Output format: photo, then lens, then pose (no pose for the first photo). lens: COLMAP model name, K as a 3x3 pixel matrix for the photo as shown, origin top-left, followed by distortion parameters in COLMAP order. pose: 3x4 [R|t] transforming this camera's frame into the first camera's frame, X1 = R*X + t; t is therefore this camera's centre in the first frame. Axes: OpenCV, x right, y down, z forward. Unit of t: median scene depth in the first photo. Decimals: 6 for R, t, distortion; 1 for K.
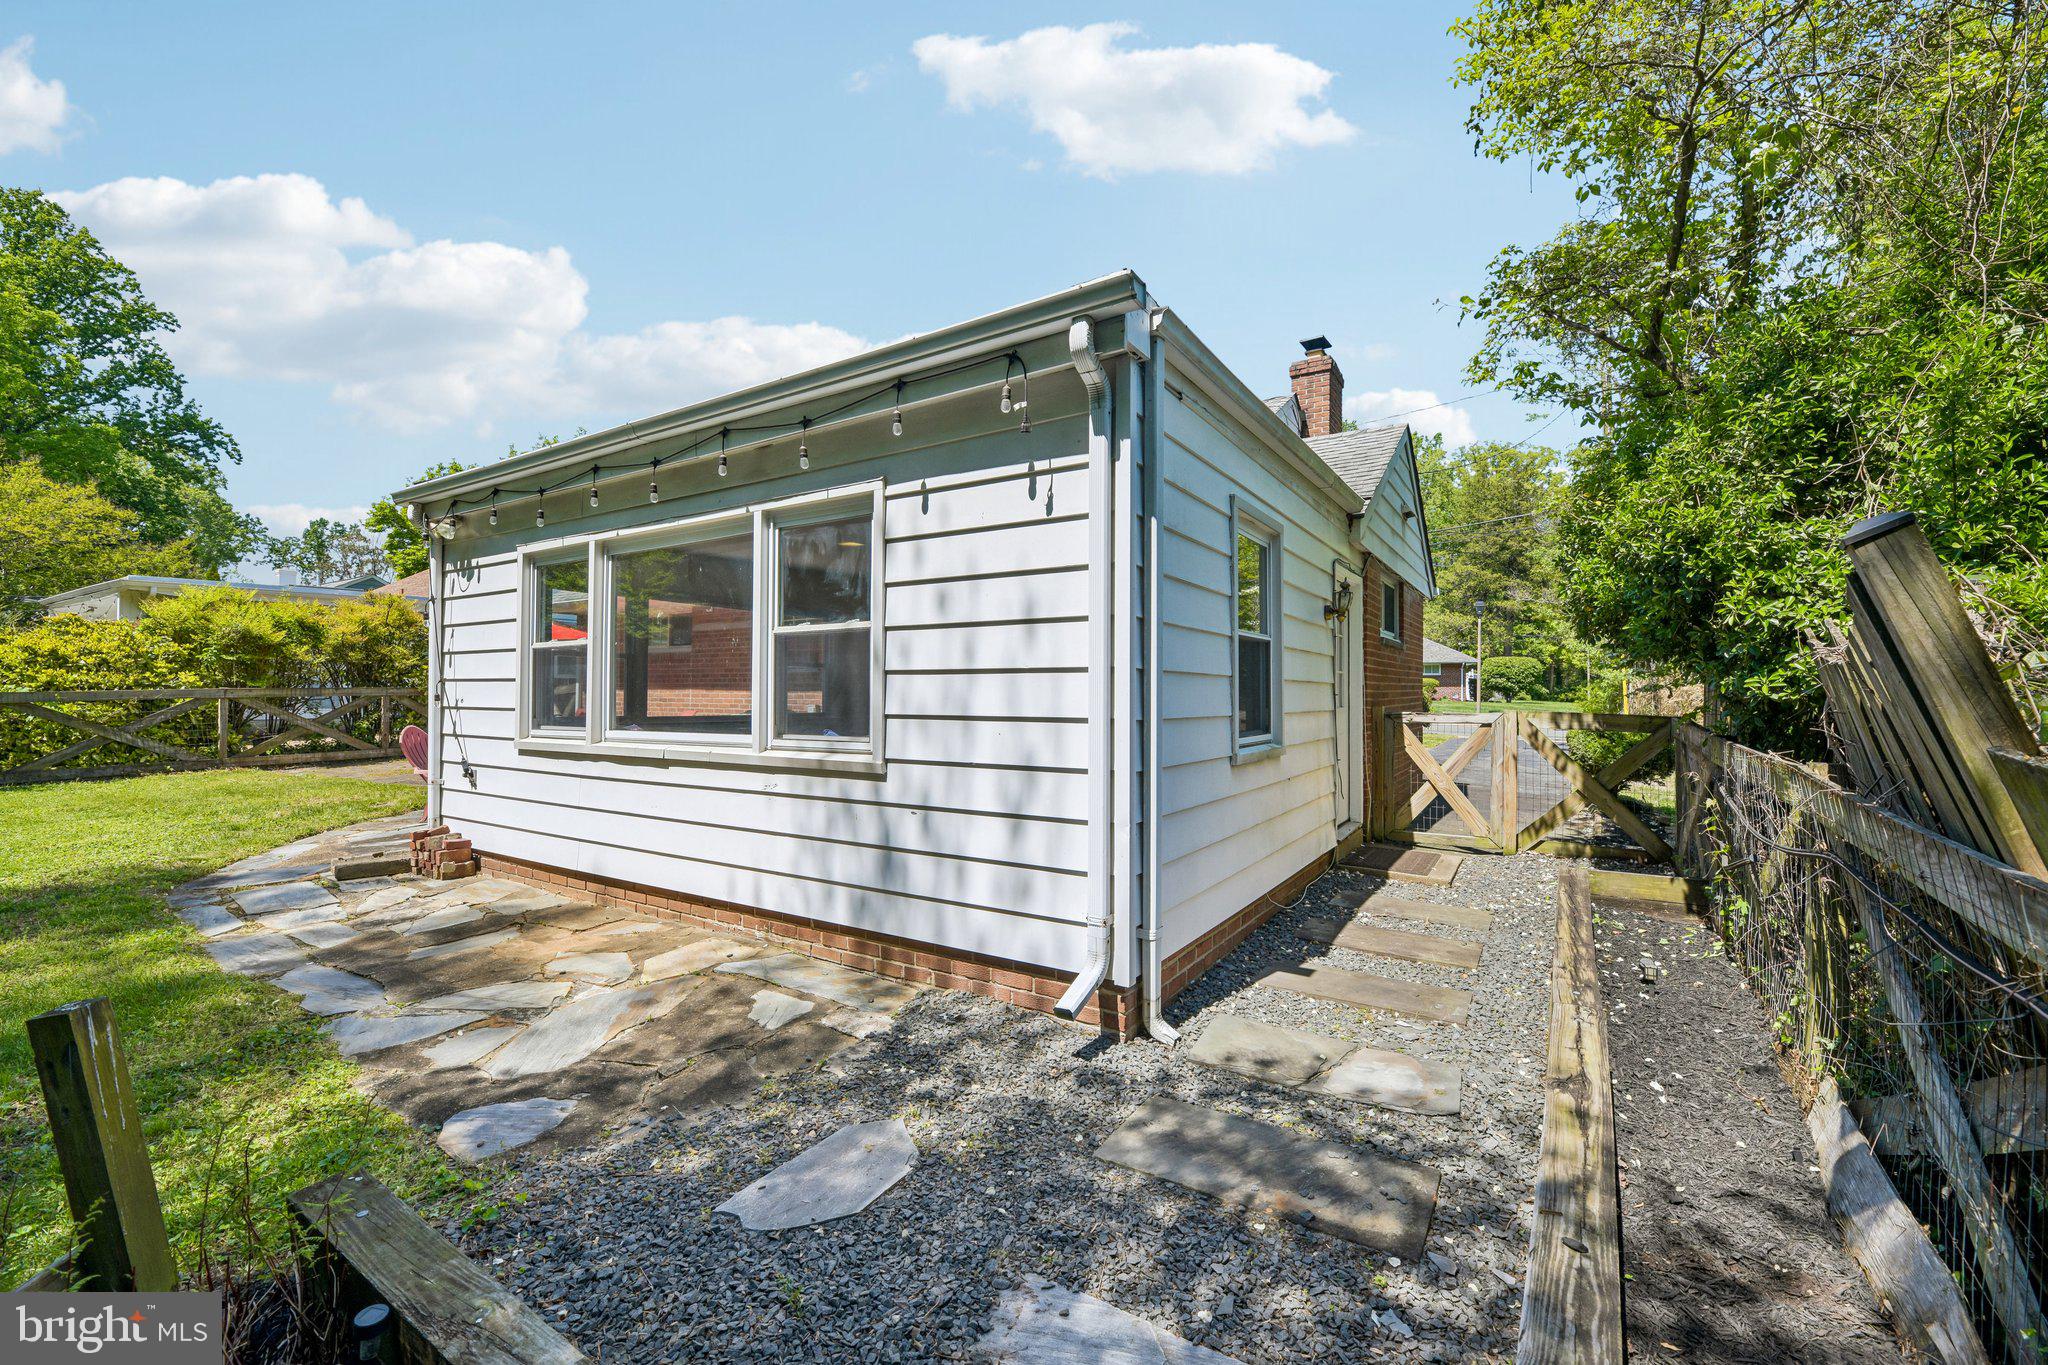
lens RADIAL K [[822.1, 0, 1024.0], [0, 822.1, 682.5], [0, 0, 1]] dist [-0.000884, -0.000431]
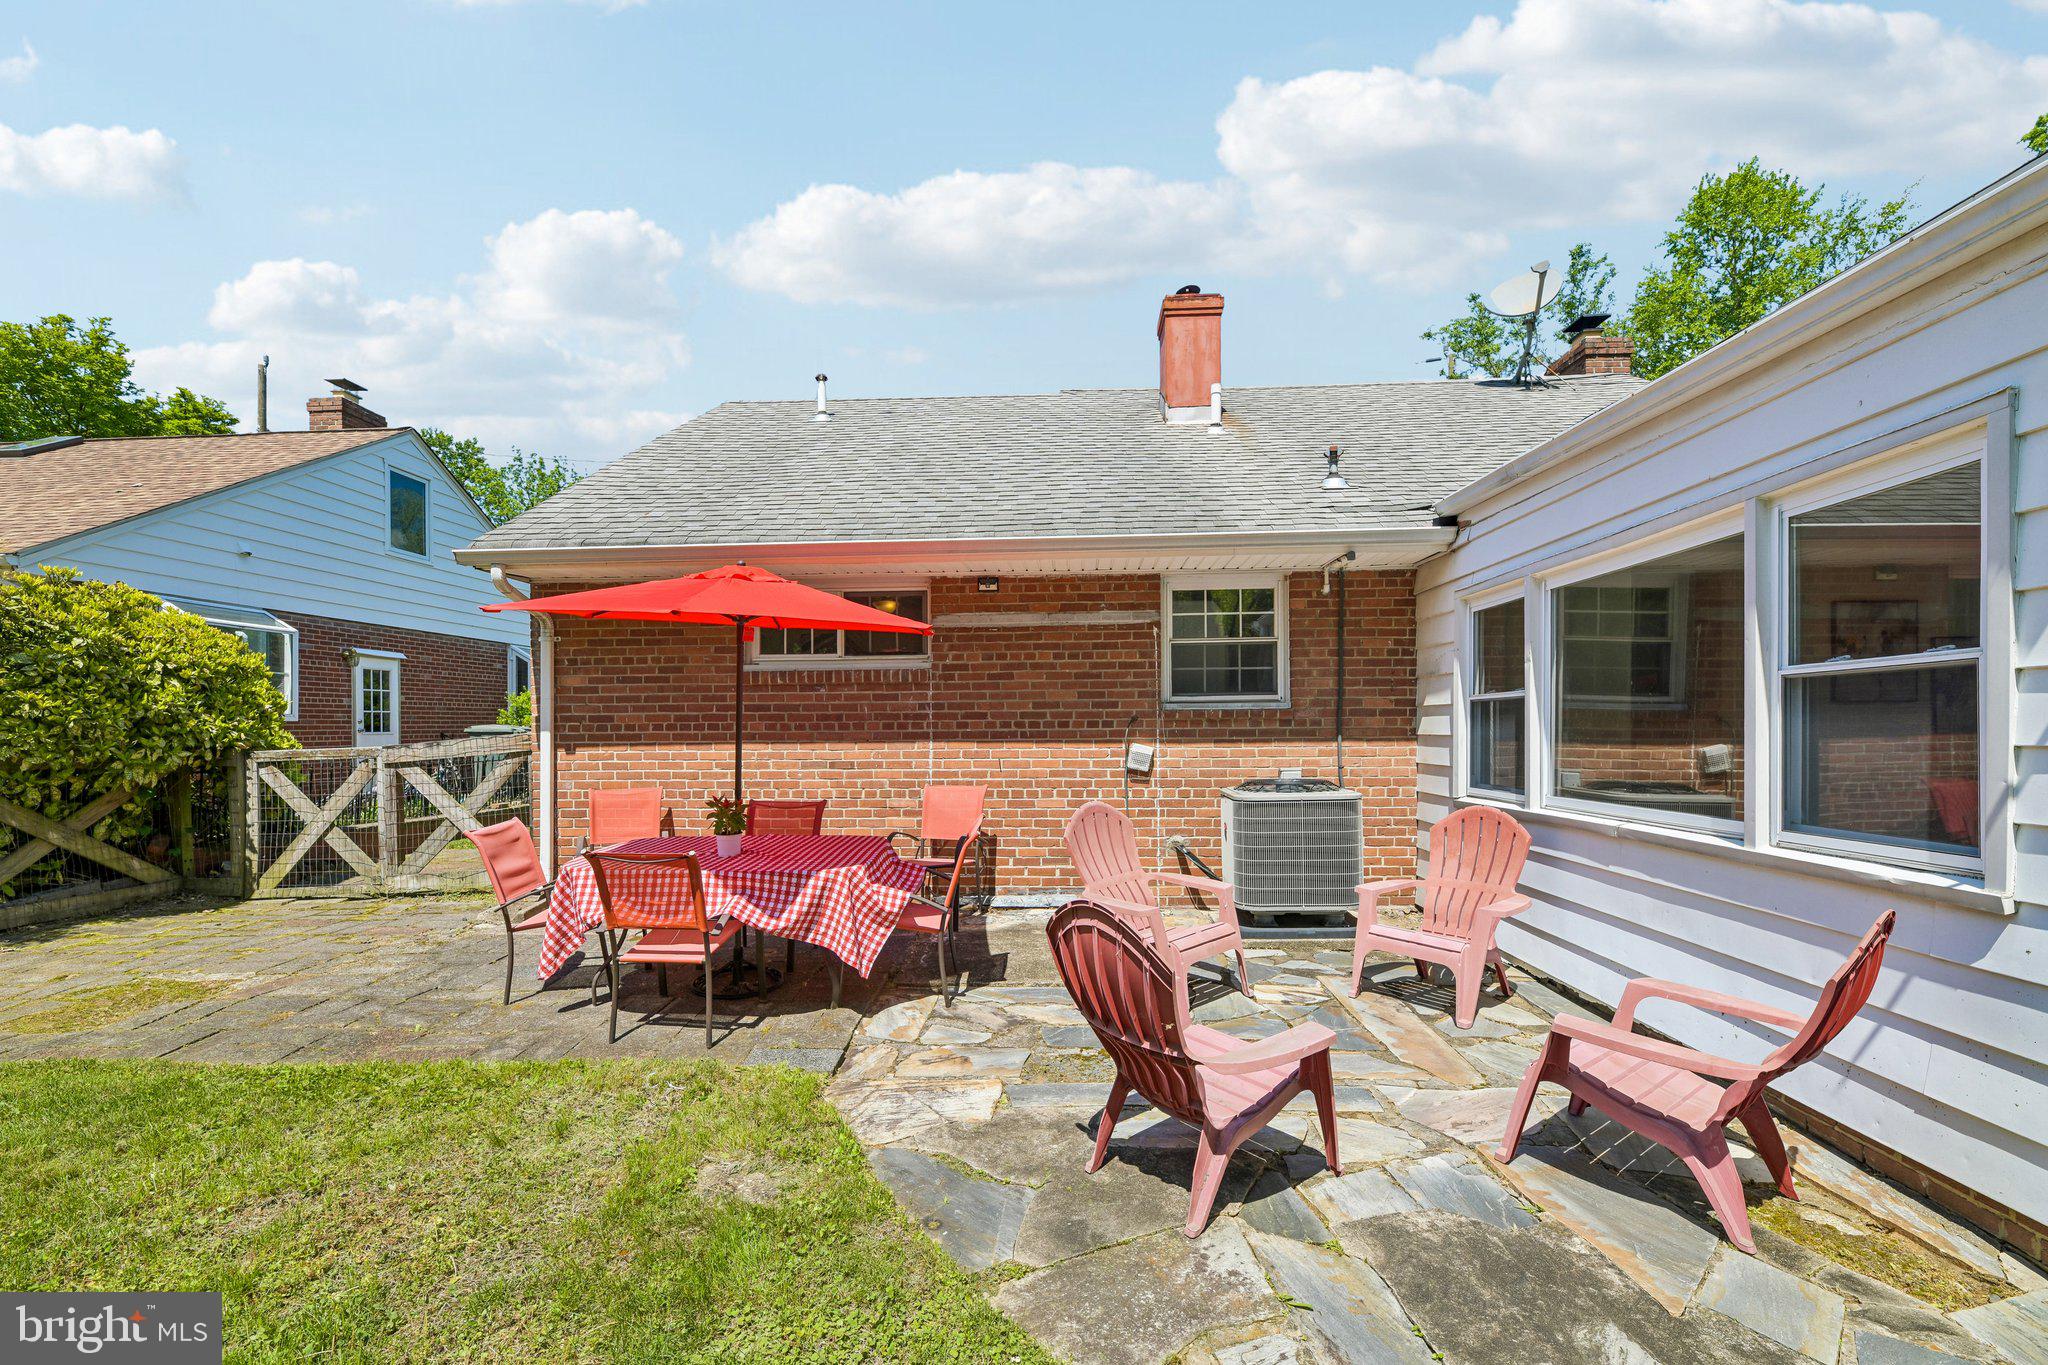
lens RADIAL K [[867.1, 0, 1025.6], [0, 867.1, 735.5], [0, 0, 1]] dist [-0.001091, -0.000638]
pose [[0.871875, -0.015507, 0.489482, -1.663825], [0.005369, 0.999741, 0.022108, -0.020965], [-0.489698, -0.016648, 0.871733, 1.376325]]
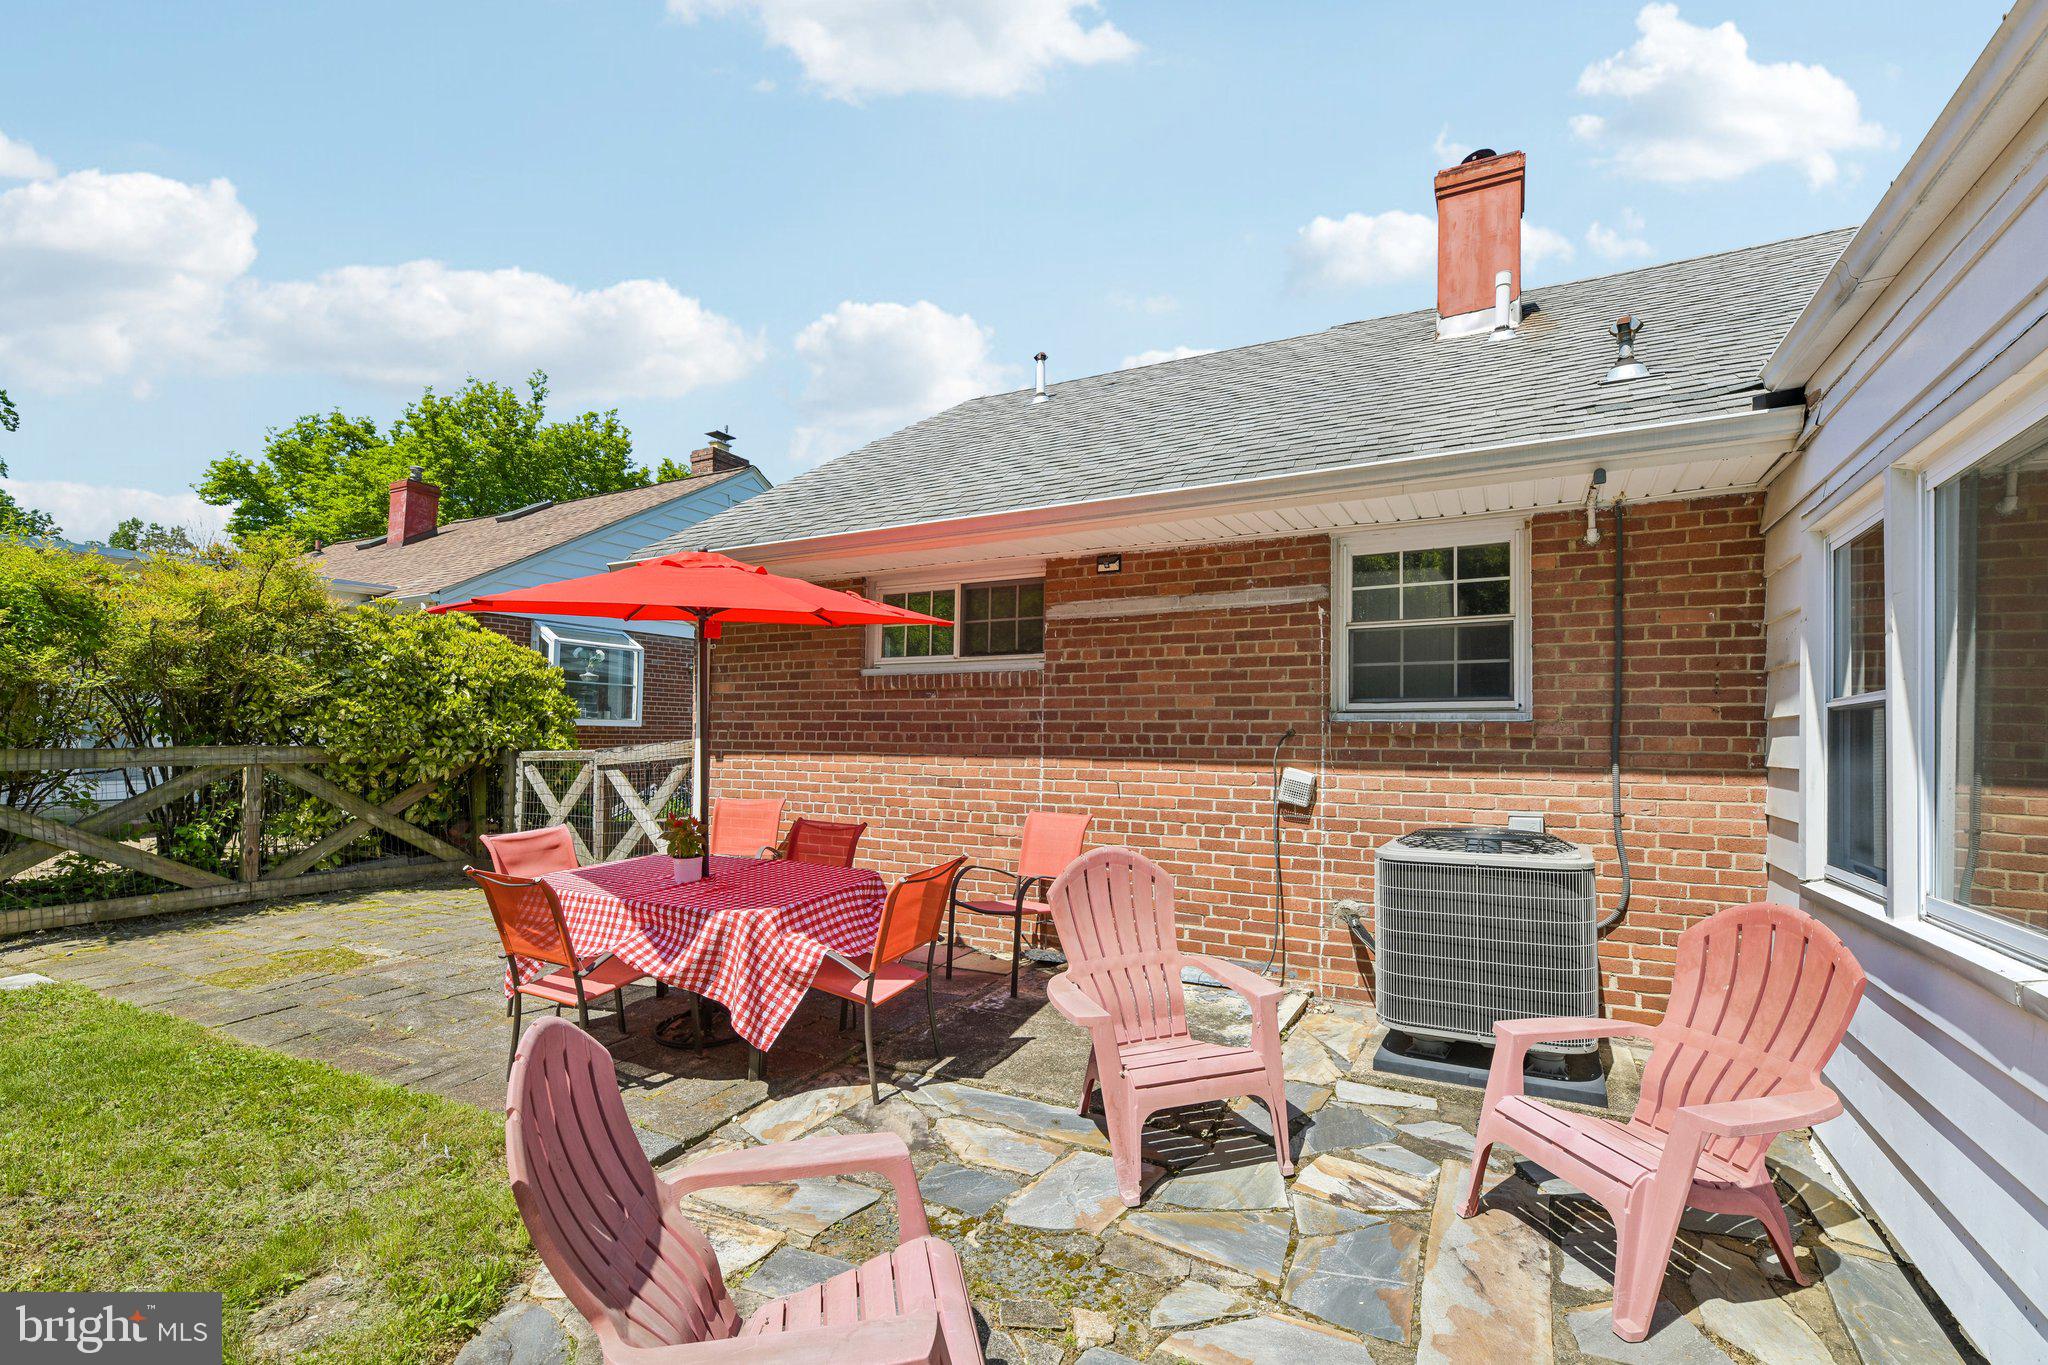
lens RADIAL K [[909.9, 0, 1035.0], [0, 909.9, 720.6], [0, 0, 1]] dist [0.001382, -0.000043]
pose [[0.997319, 0.007441, 0.072799, -1.202183], [-0.006799, 0.999936, -0.009058, -0.019724], [-0.072862, 0.008538, 0.997306, 1.463691]]
